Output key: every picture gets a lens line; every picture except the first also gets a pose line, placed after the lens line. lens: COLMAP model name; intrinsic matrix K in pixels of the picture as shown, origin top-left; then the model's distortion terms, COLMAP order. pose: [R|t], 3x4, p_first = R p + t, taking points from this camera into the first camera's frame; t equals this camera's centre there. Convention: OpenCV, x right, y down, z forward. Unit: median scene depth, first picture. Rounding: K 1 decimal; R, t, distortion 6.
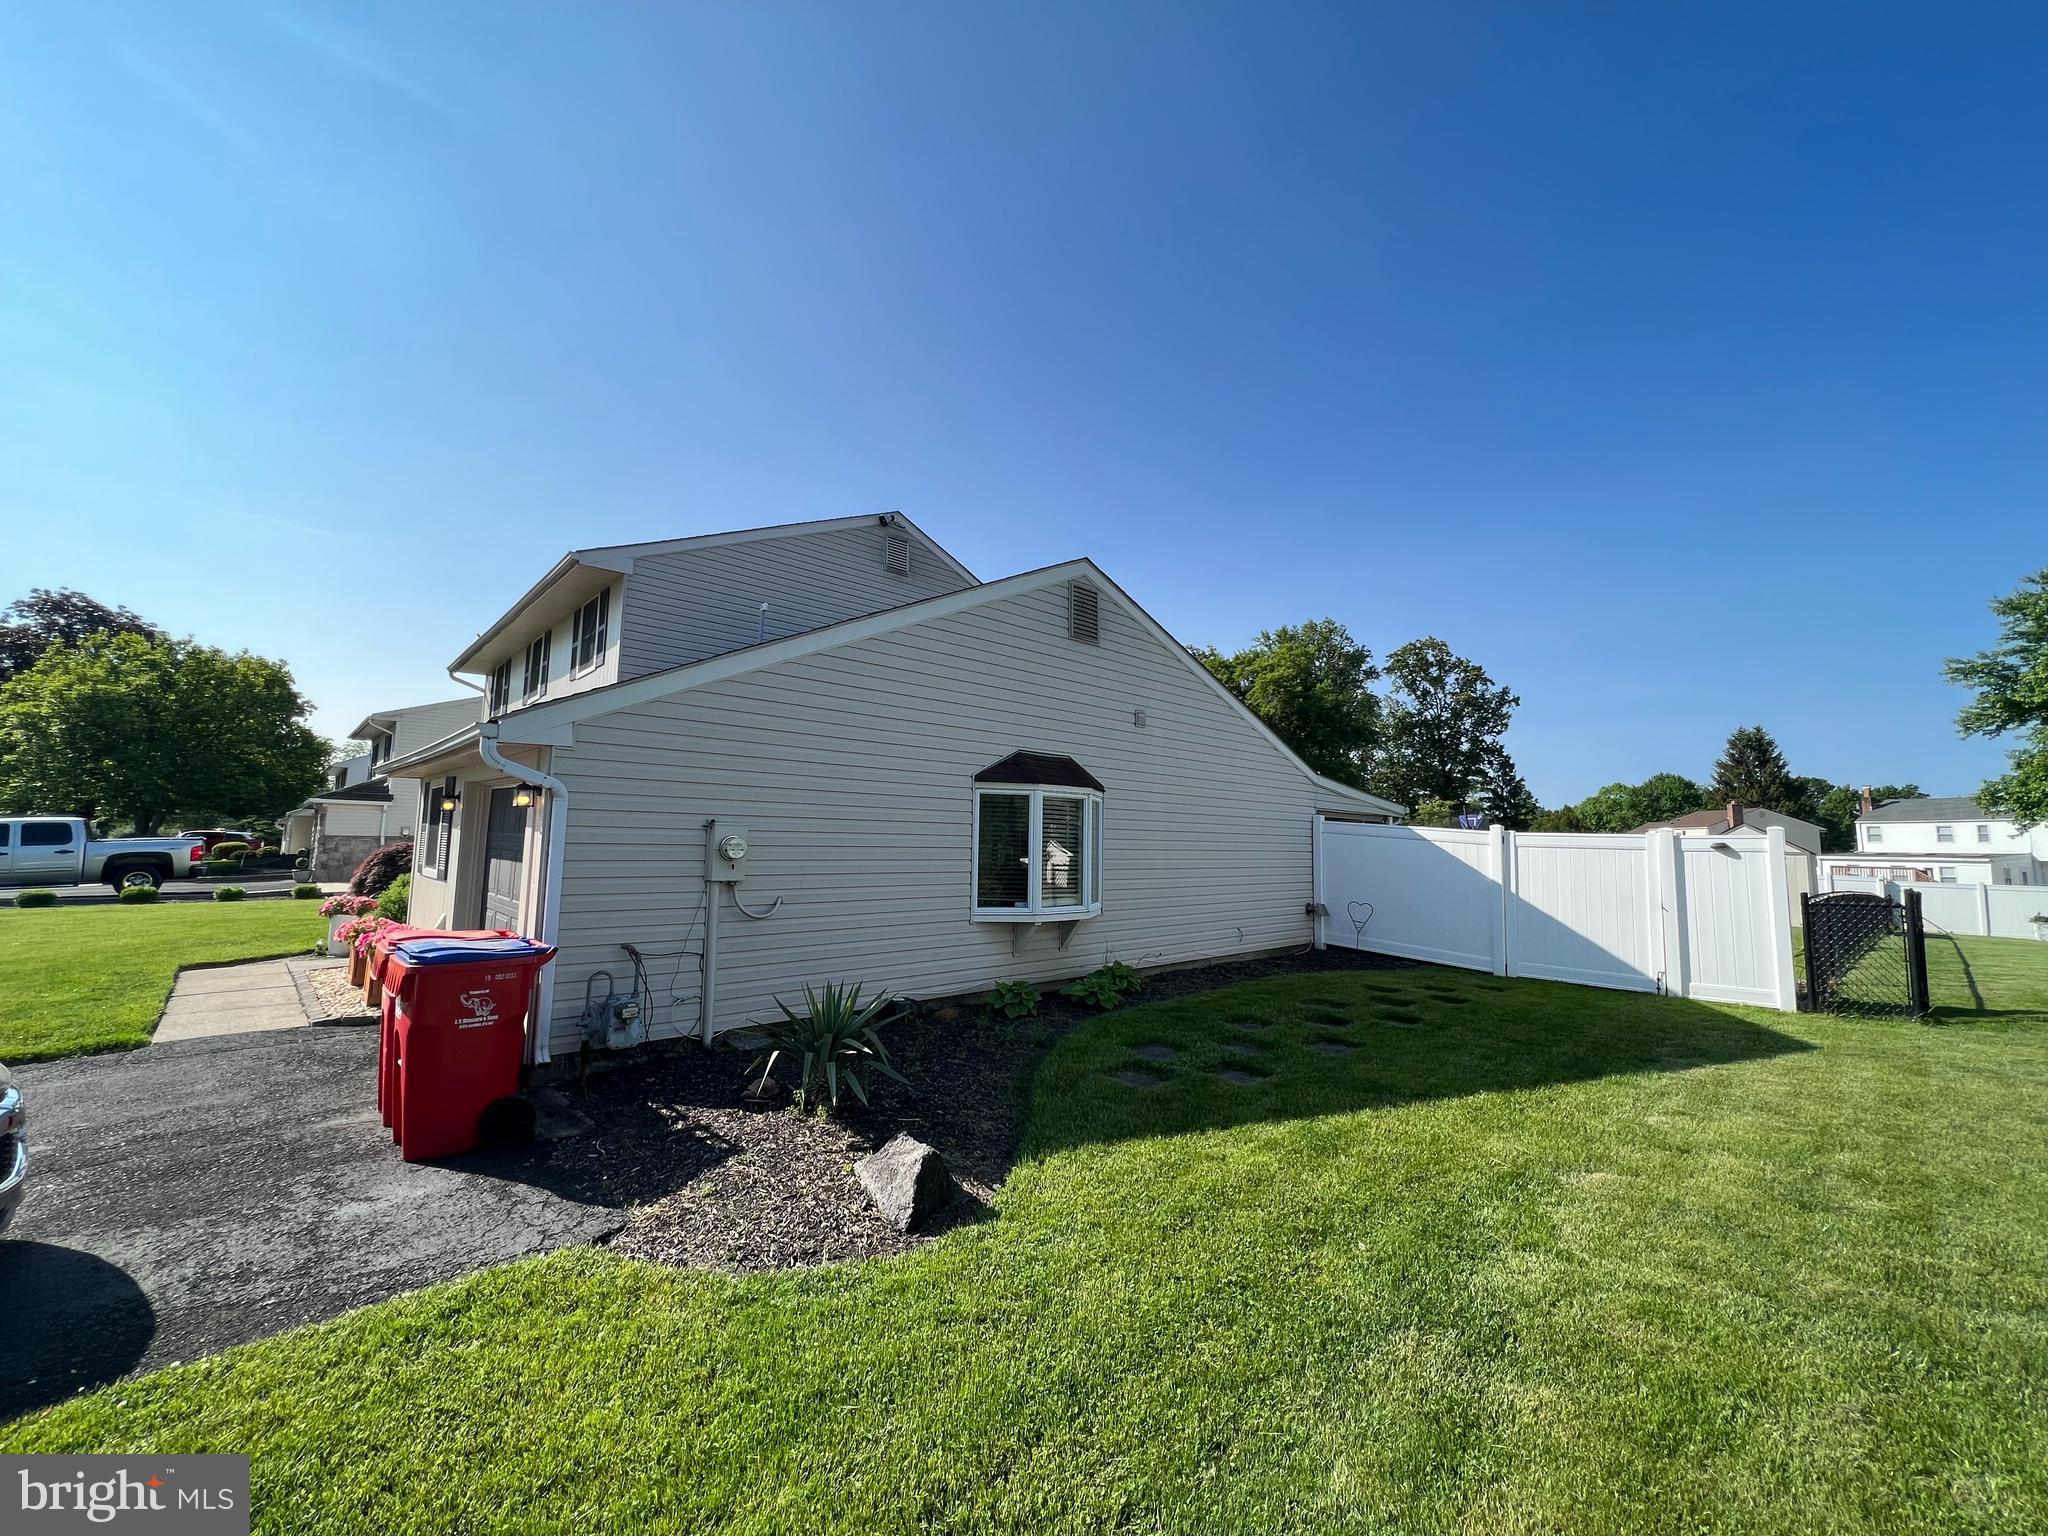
lens RADIAL K [[817.0, 0, 1026.7], [0, 817.0, 759.9], [0, 0, 1]] dist [0.000406, 0.000459]
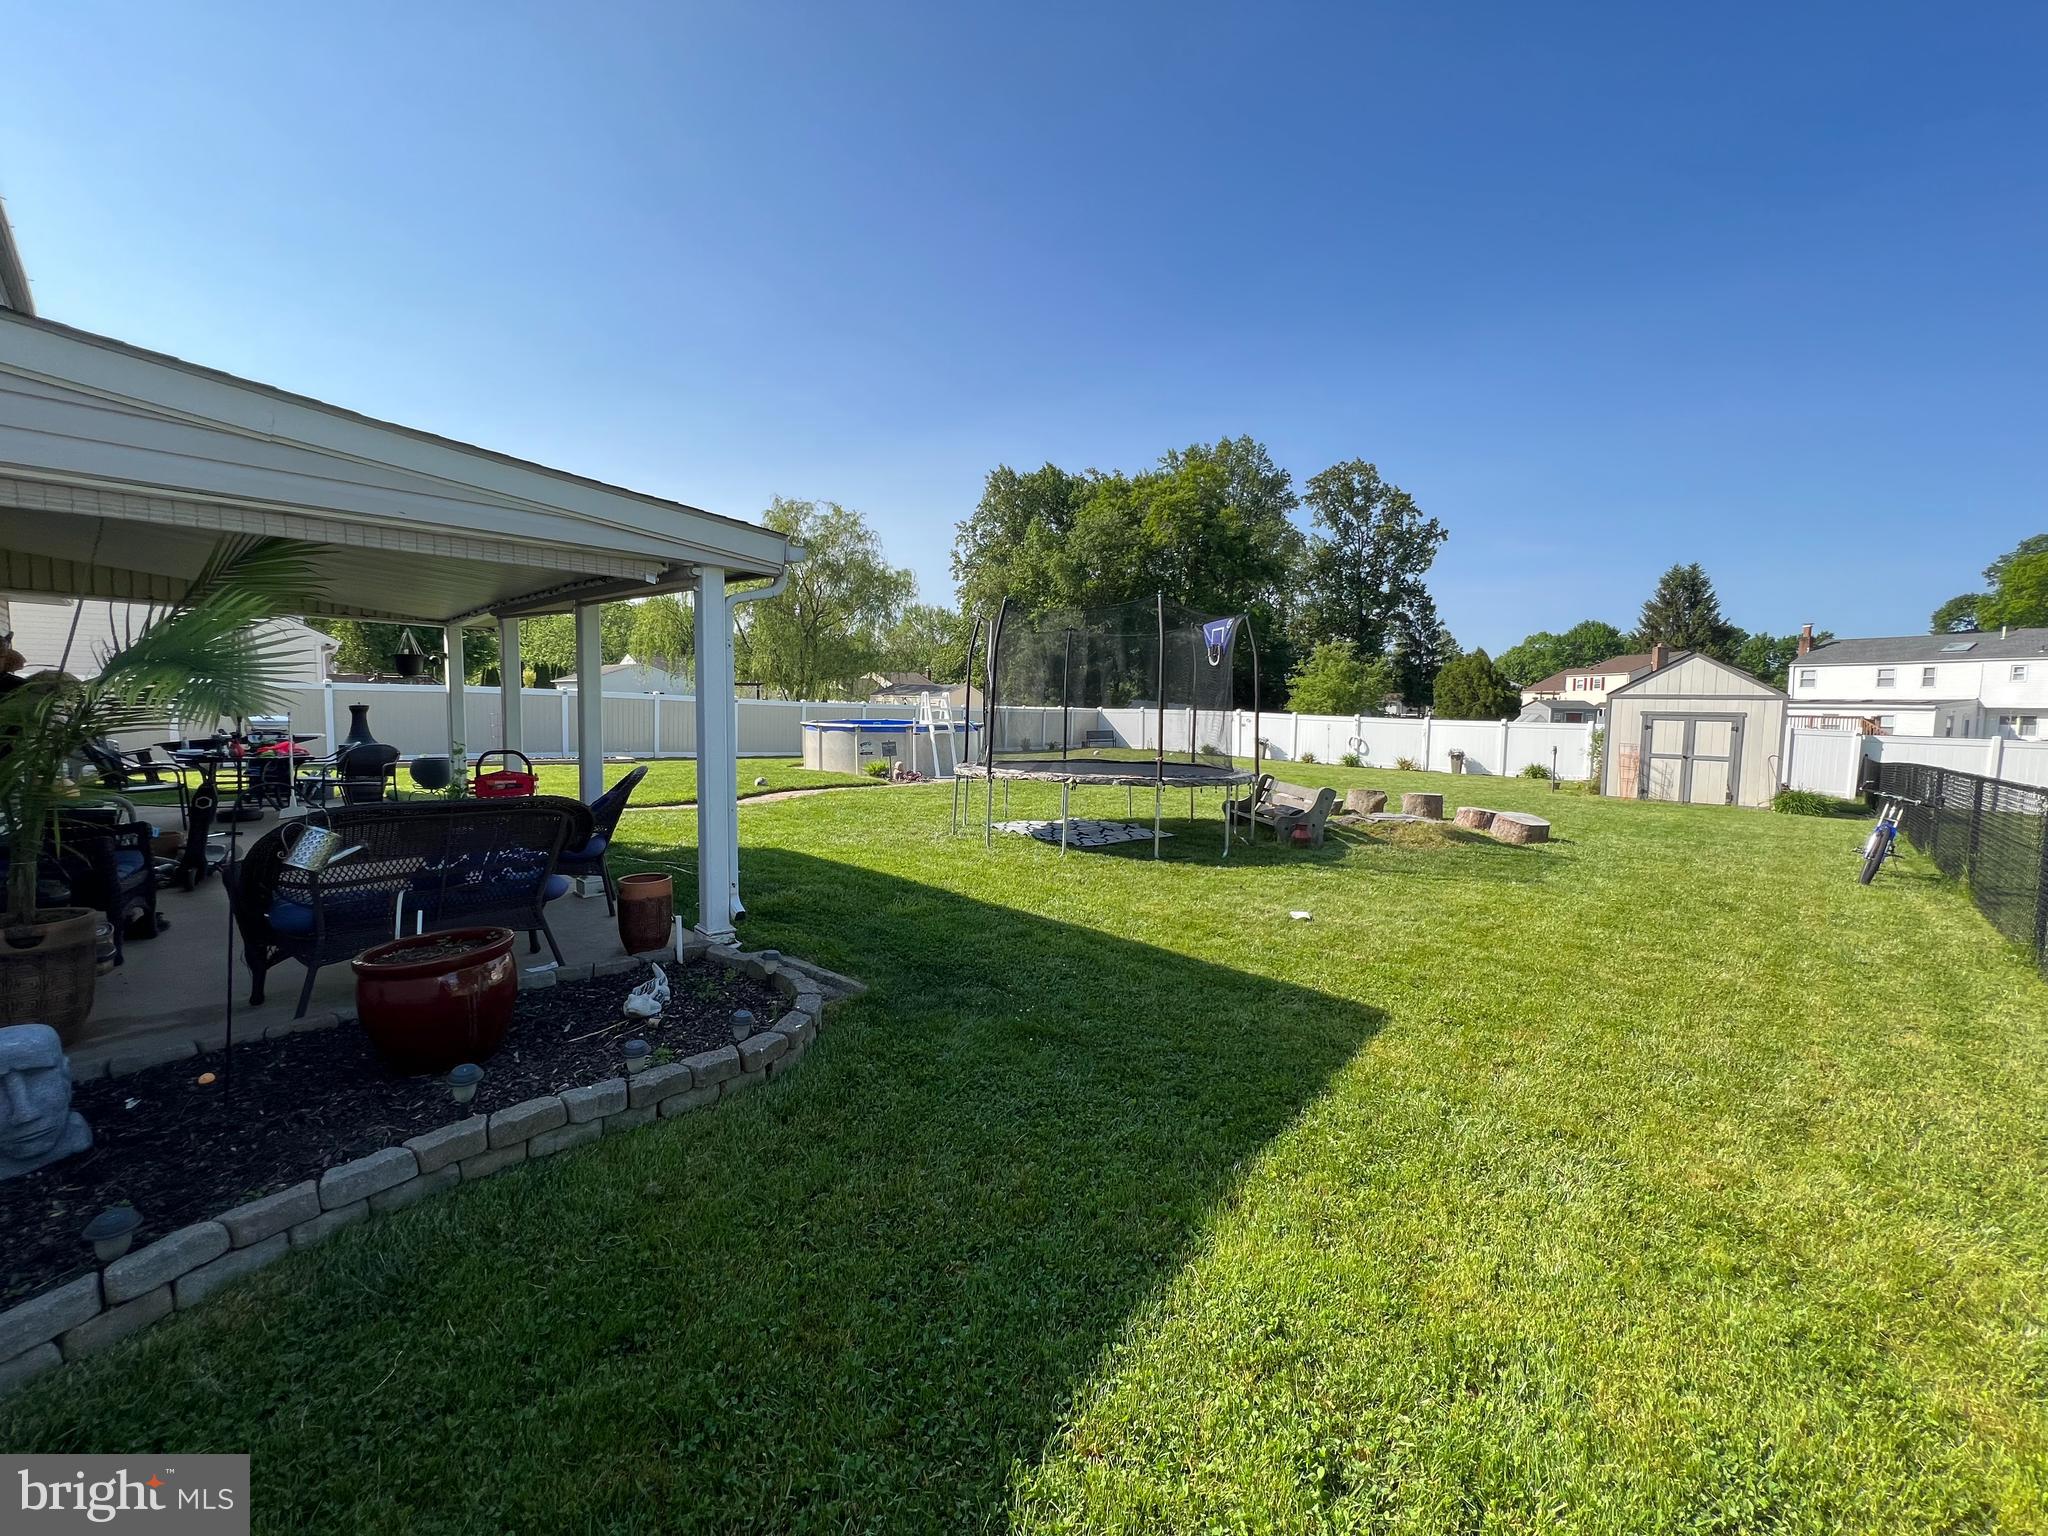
lens RADIAL K [[817.0, 0, 1018.8], [0, 817.0, 764.5], [0, 0, 1]] dist [0.000406, 0.000459]
pose [[0.998275, -0.007936, 0.058169, 0.074703], [-0.002939, 0.982824, 0.184521, 0.012125], [-0.058635, -0.184374, 0.981106, 0.093589]]
